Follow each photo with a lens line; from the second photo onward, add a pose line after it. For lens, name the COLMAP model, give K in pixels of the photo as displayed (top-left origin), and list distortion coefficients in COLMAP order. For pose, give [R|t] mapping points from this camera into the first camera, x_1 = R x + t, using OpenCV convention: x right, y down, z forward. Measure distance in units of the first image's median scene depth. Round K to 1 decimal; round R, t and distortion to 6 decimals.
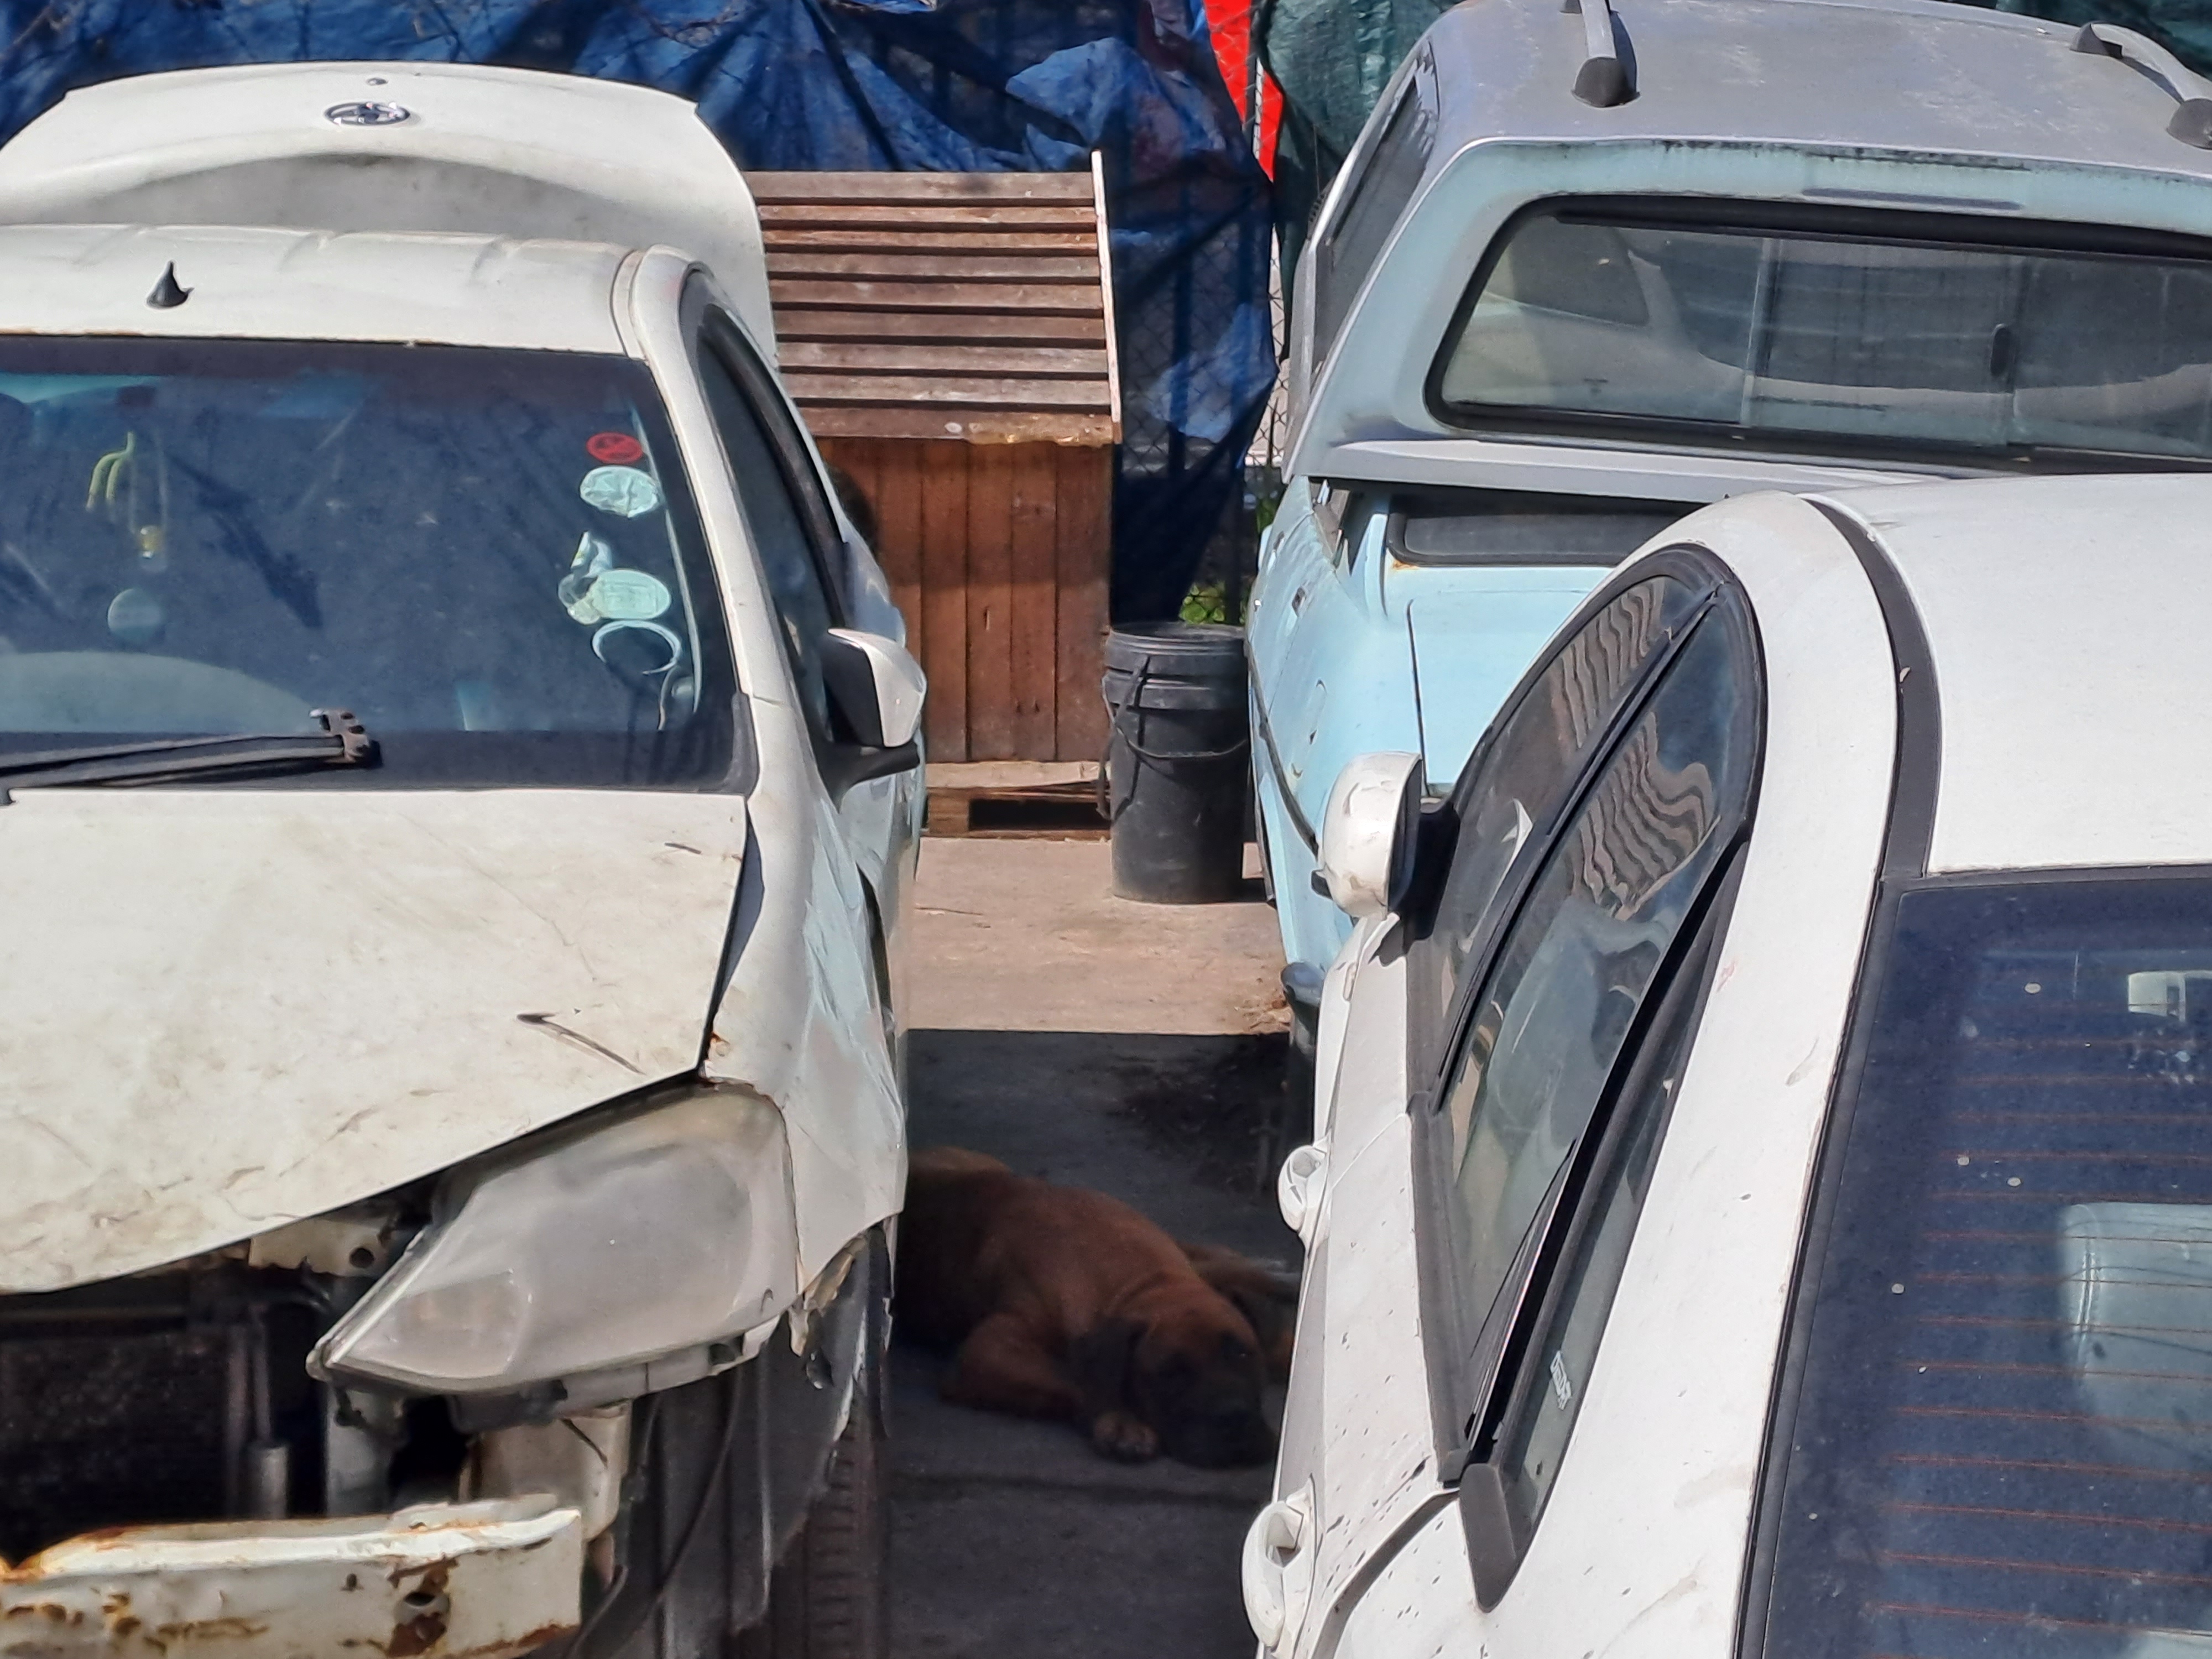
lens RADIAL K [[4768.6, 0, 1125.8], [0, 4768.6, 817.1], [0, 0, 1]] dist [-0.005346, 0.000000]
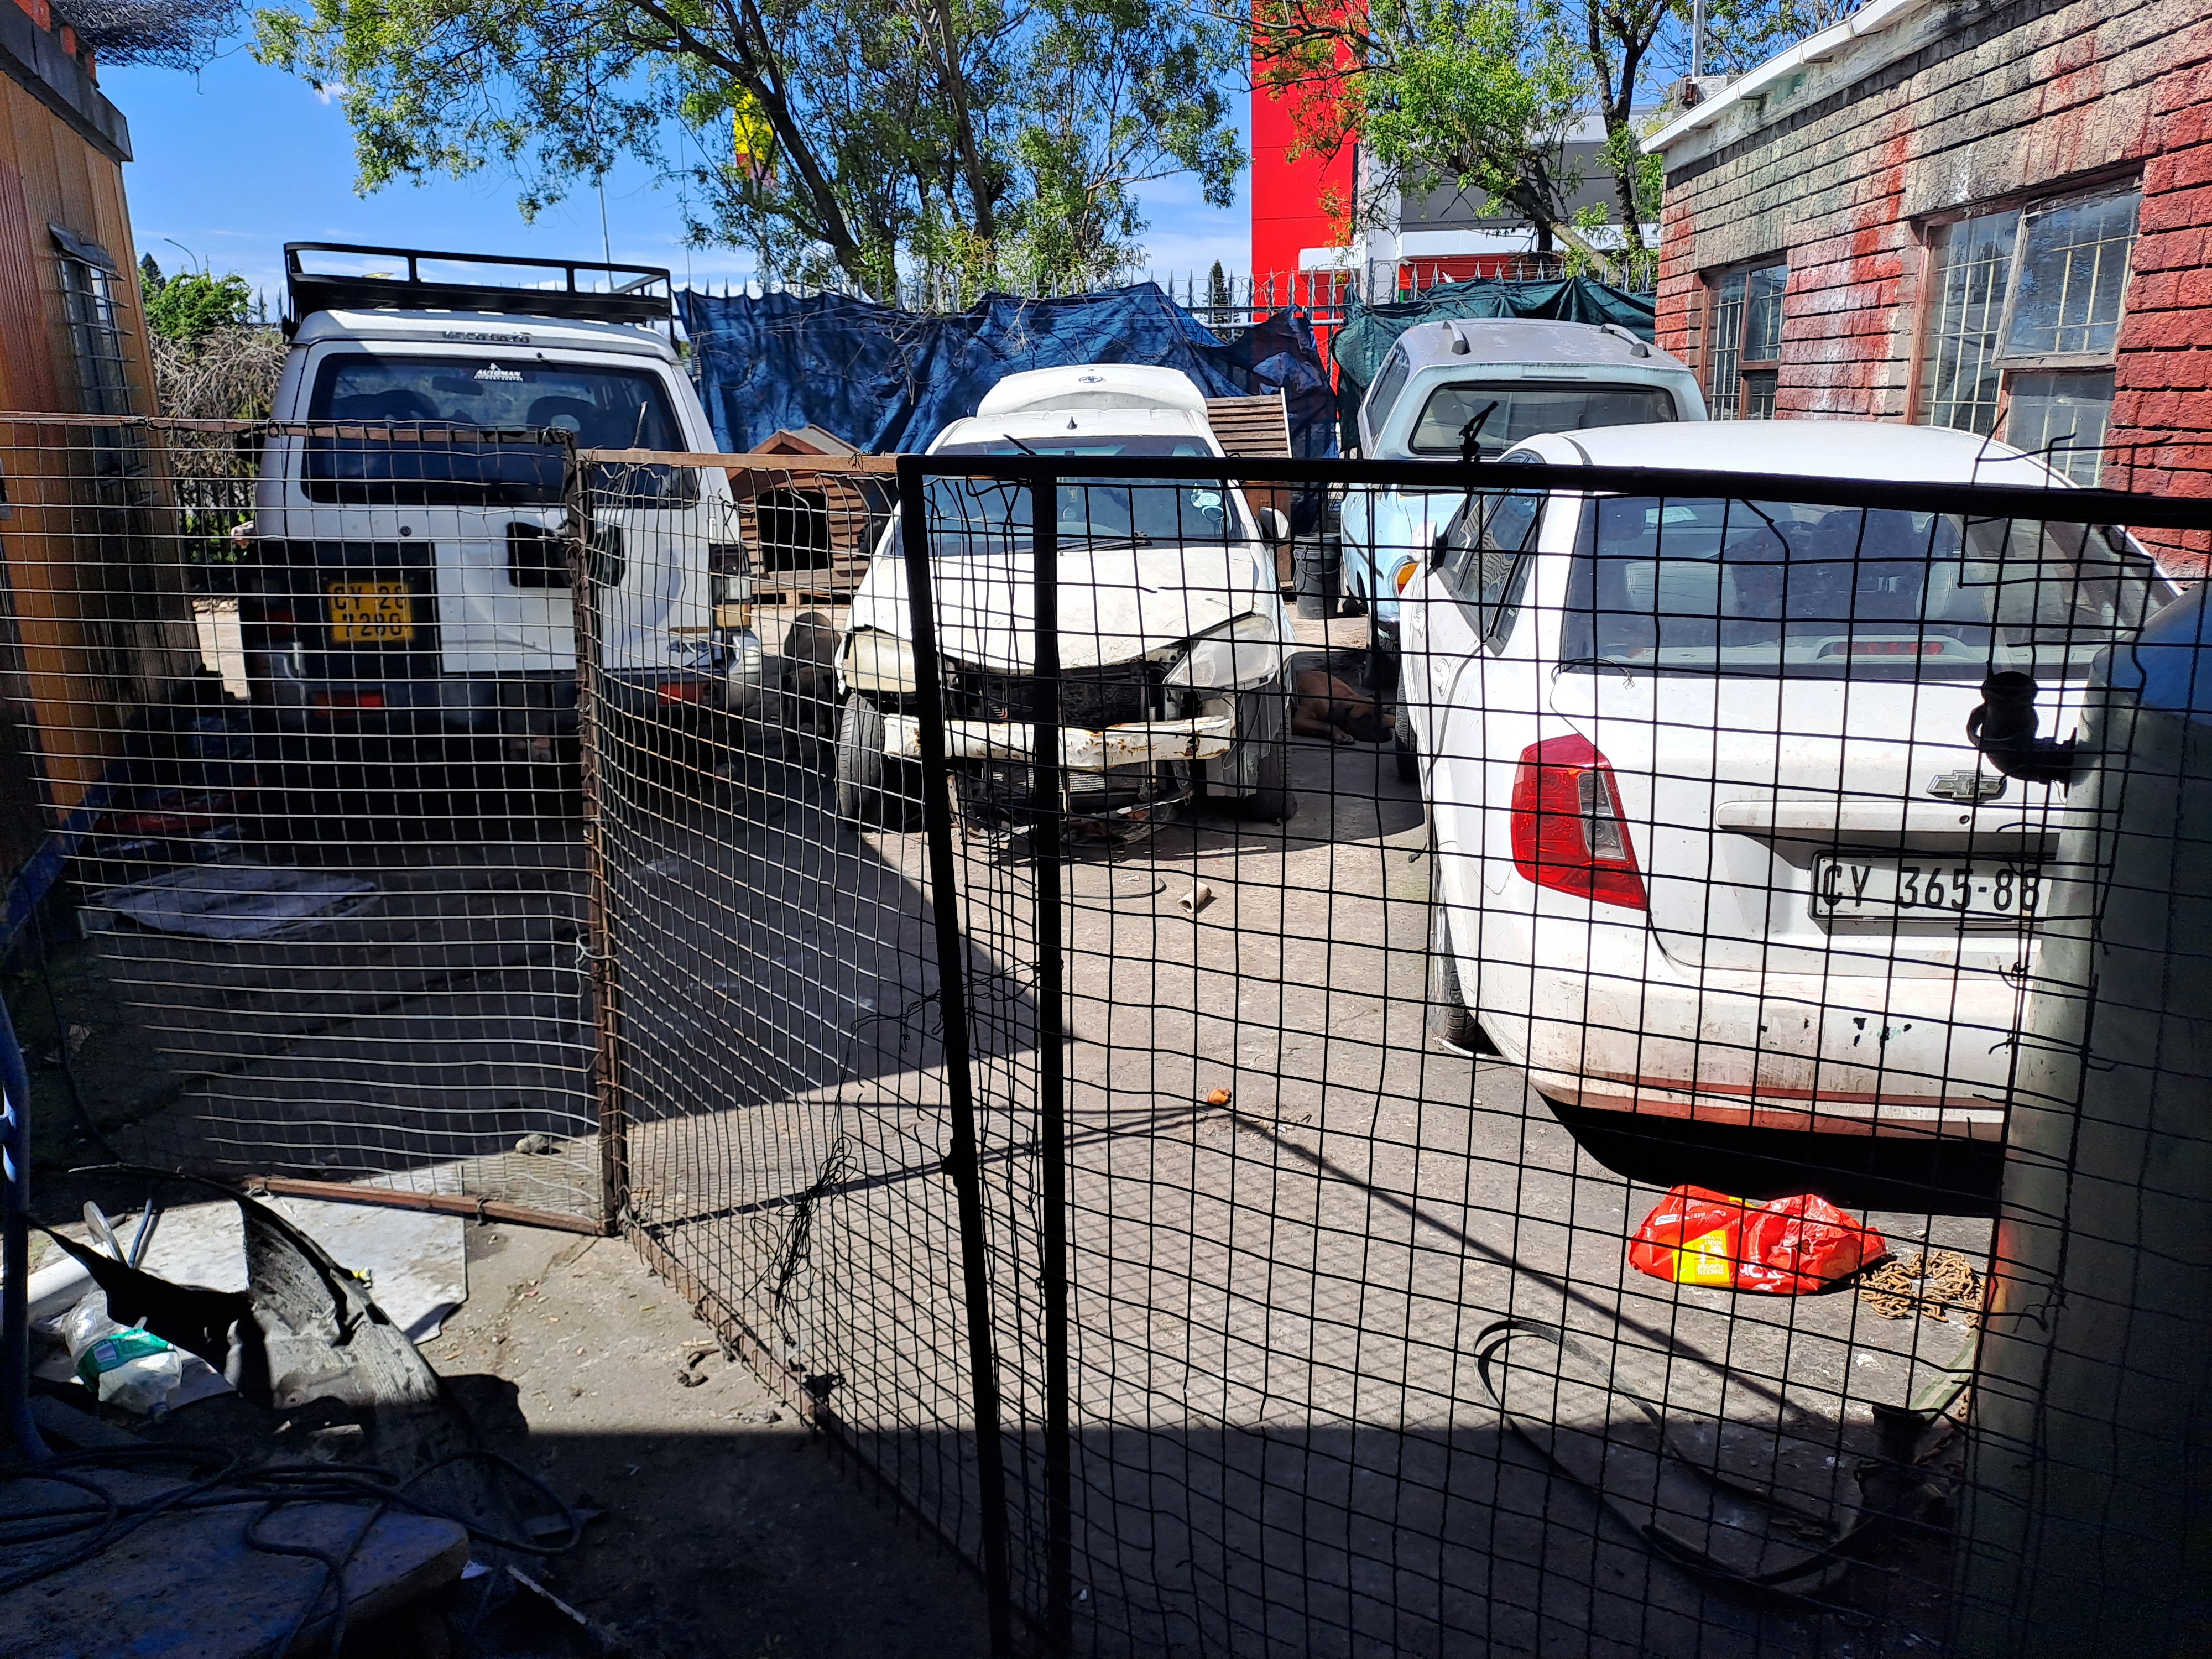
lens RADIAL K [[1654.4, 0, 1113.8], [0, 1654.4, 830.2], [0, 0, 1]] dist [0.047688, -0.050171]
pose [[0.996395, -0.029284, -0.079617, -0.081609], [0.037748, 0.993544, 0.106982, 0.067287], [0.075970, -0.109602, 0.991068, -0.305584]]
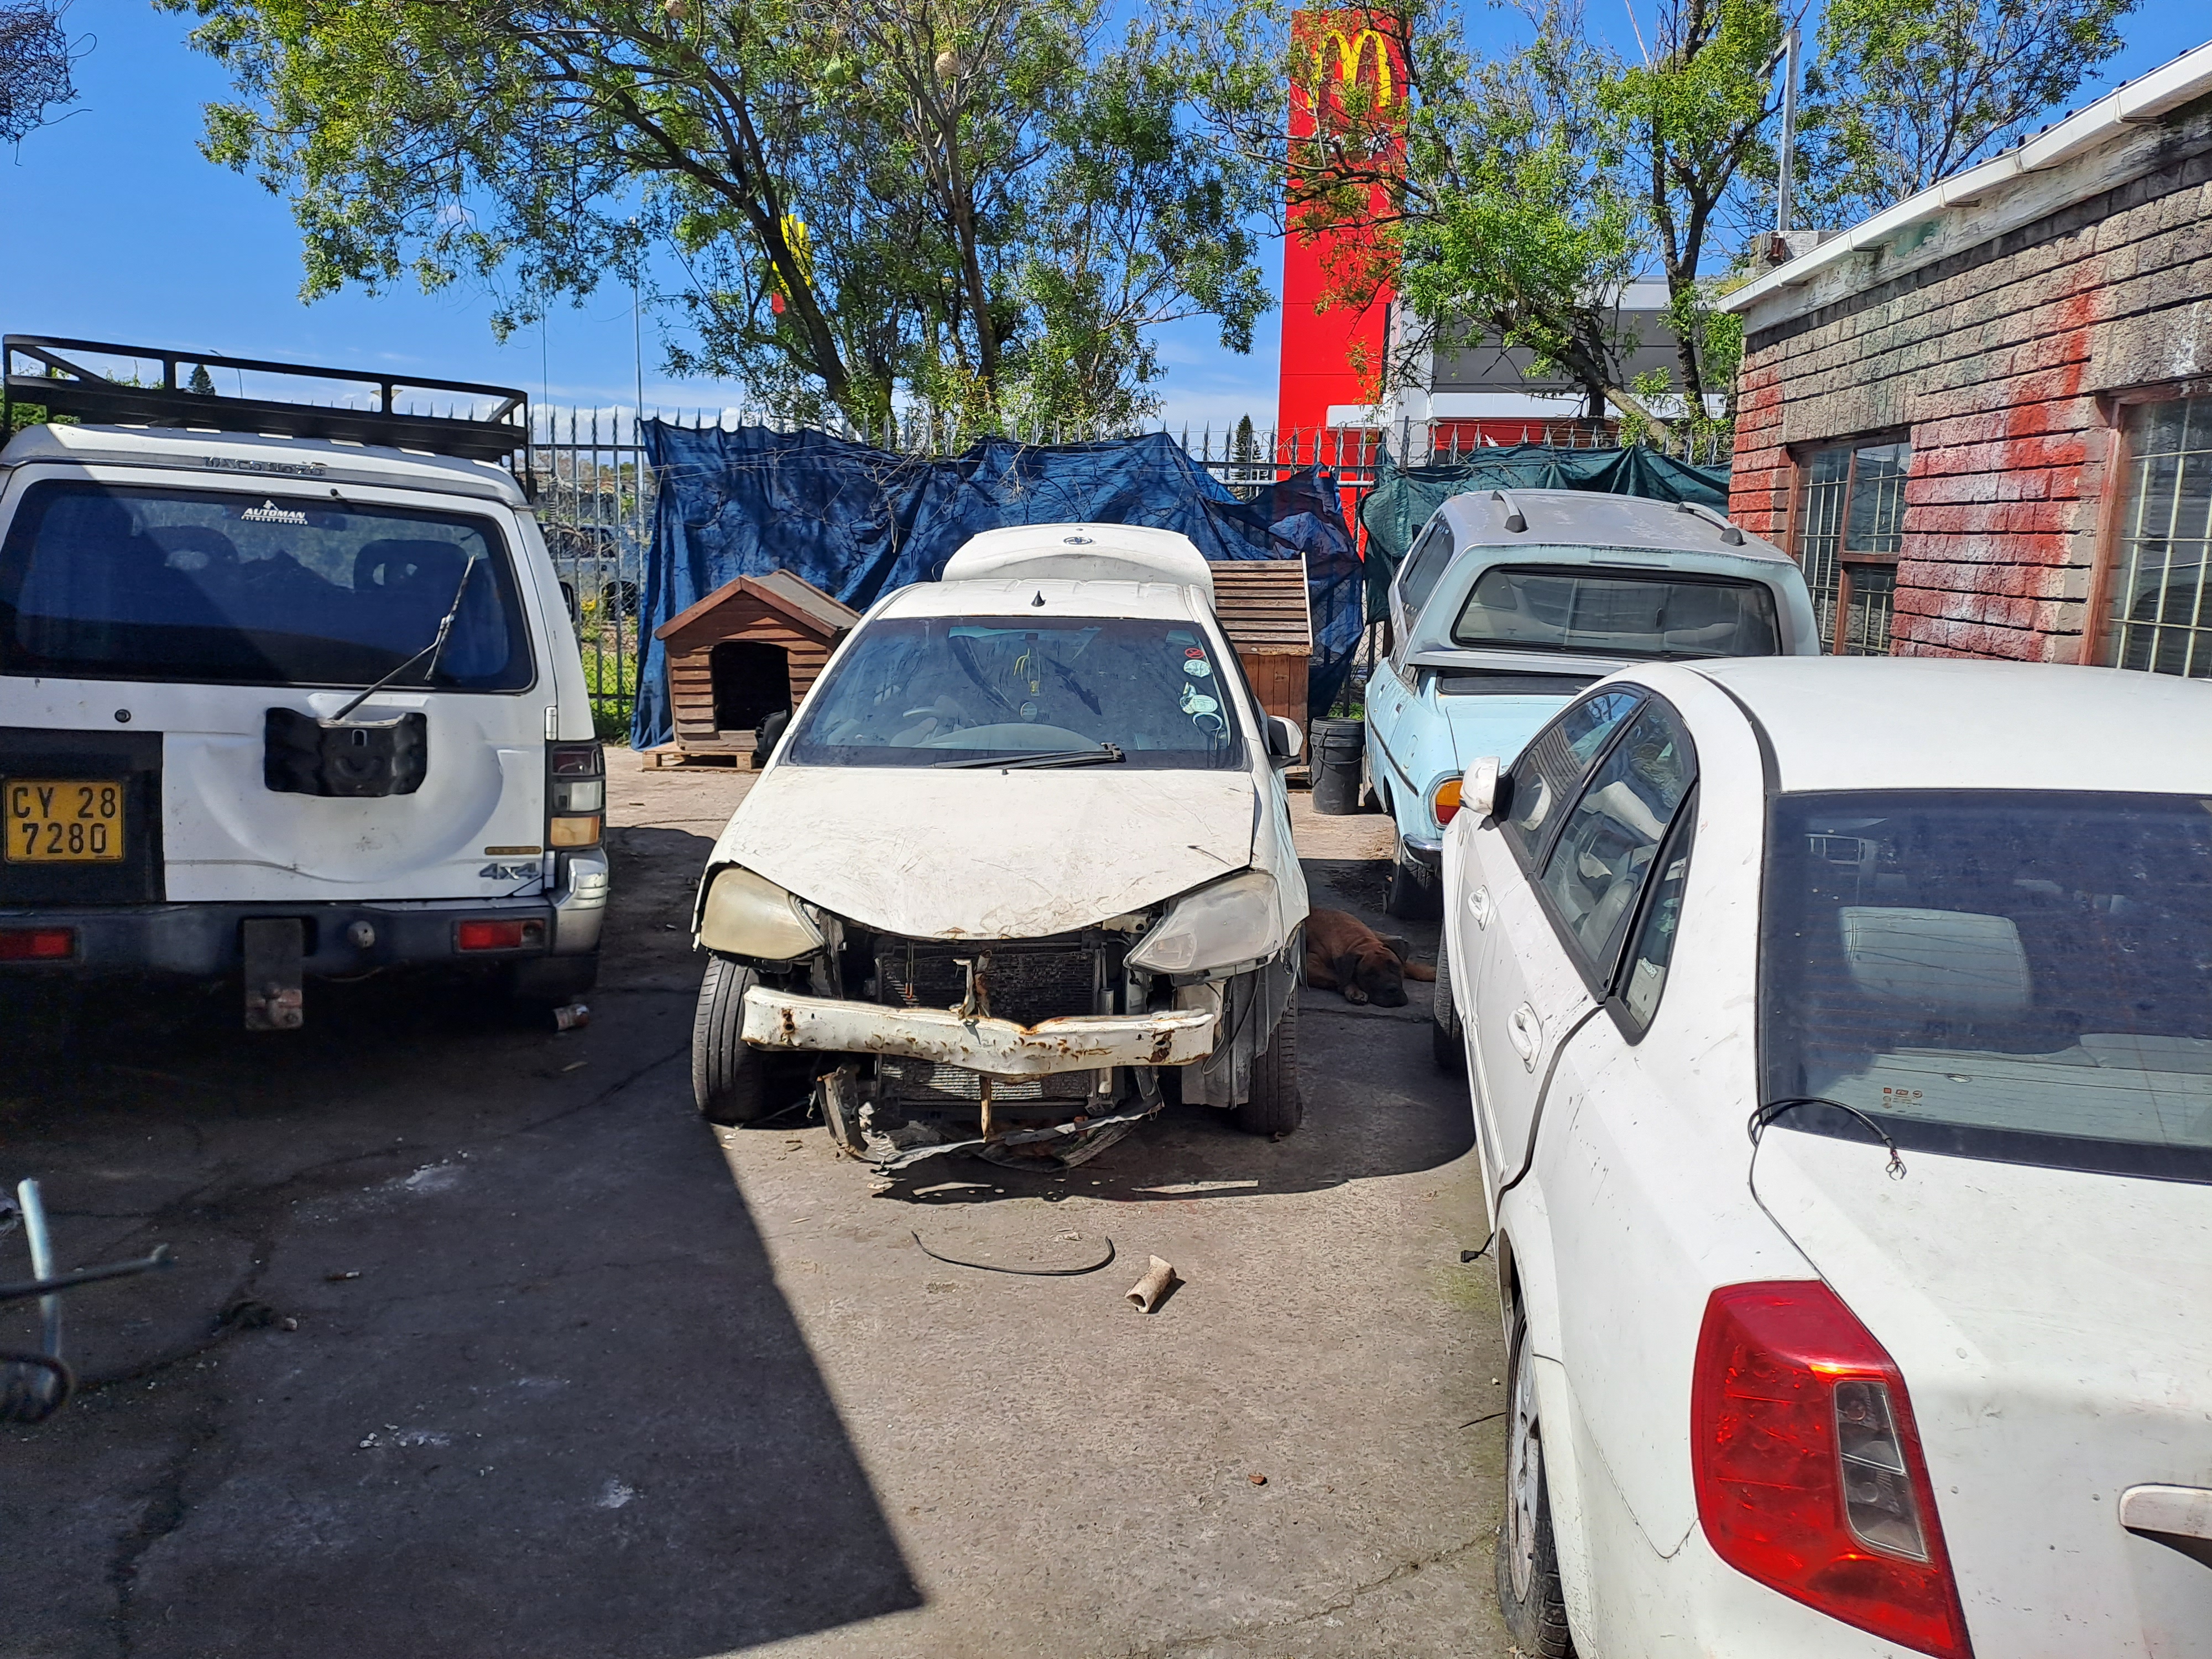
lens RADIAL K [[1654.4, 0, 1125.9], [0, 1654.4, 831.9], [0, 0, 1]] dist [0.047688, -0.050171]
pose [[0.996893, 0.005815, -0.078556, -0.070048], [-0.003738, 0.999640, 0.026551, 0.005045], [0.078682, -0.026175, 0.996556, -0.013544]]
